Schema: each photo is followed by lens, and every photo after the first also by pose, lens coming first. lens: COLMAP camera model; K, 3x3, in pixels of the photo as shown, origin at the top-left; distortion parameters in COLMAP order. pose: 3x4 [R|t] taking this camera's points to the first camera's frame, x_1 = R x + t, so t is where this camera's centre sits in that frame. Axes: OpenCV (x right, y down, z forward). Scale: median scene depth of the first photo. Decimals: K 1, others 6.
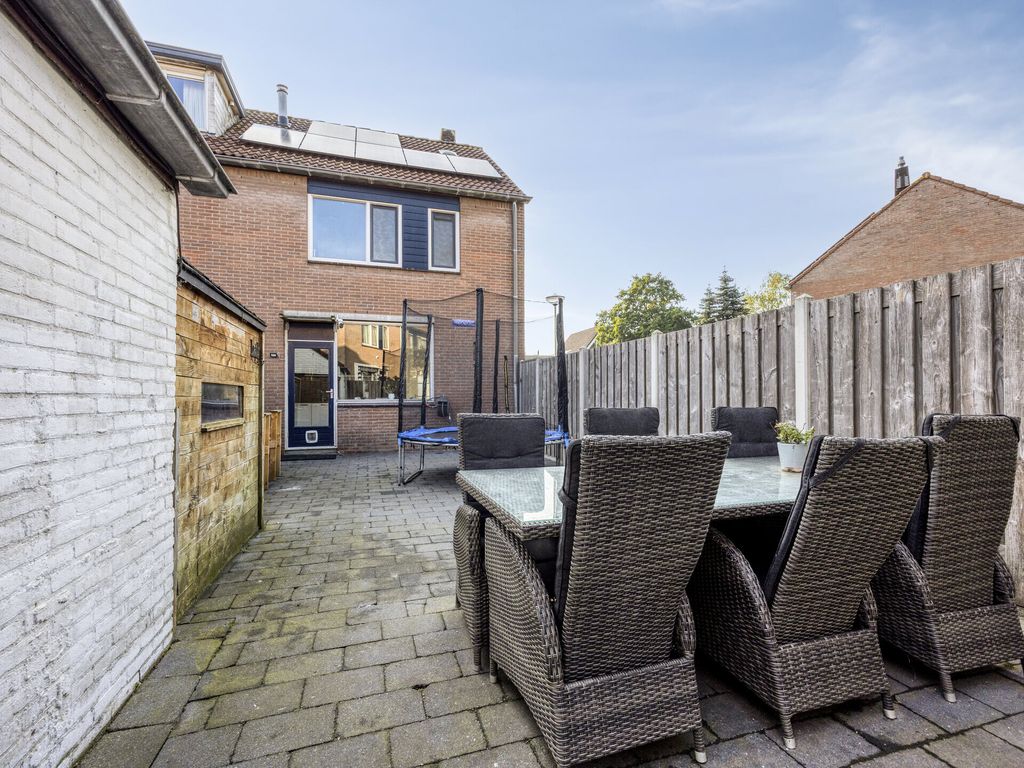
lens RADIAL K [[475.1, 0, 512.0], [0, 475.1, 384.0], [0, 0, 1]] dist [0.000425, -0.000061]
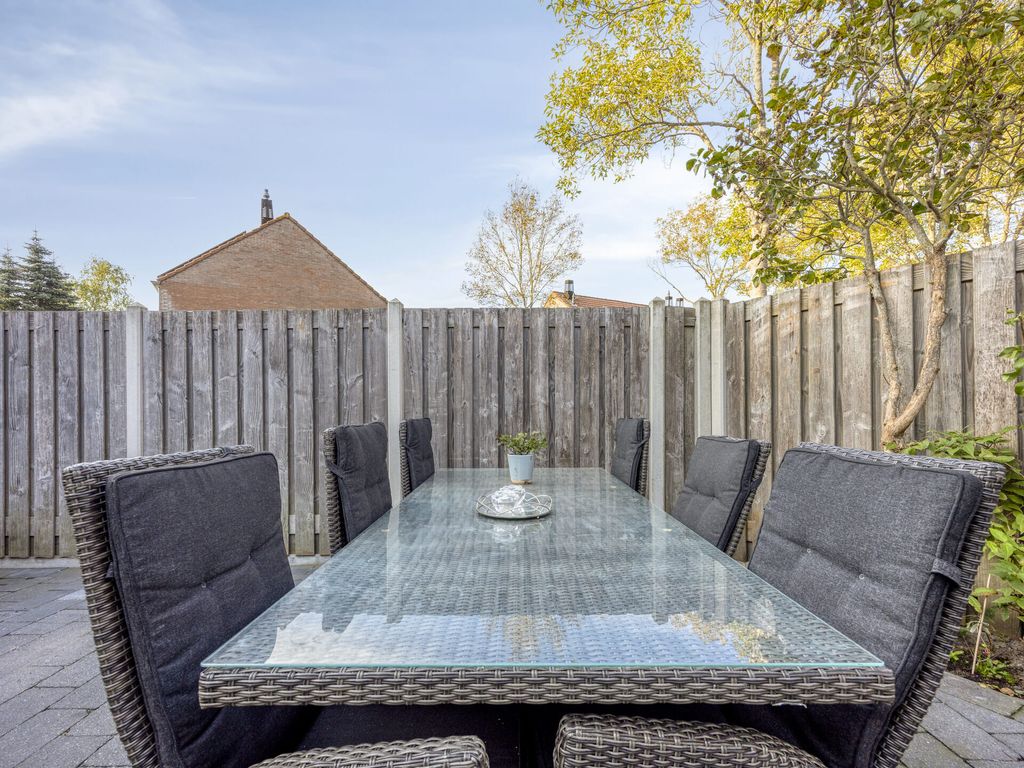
lens RADIAL K [[471.7, 0, 512.2], [0, 471.7, 405.7], [0, 0, 1]] dist [0.000705, 0.000104]
pose [[0.291358, 0.000849, 0.956614, -0.184228], [-0.020259, 0.999781, 0.005283, 0.012590], [-0.956400, -0.020919, 0.291311, 0.418109]]
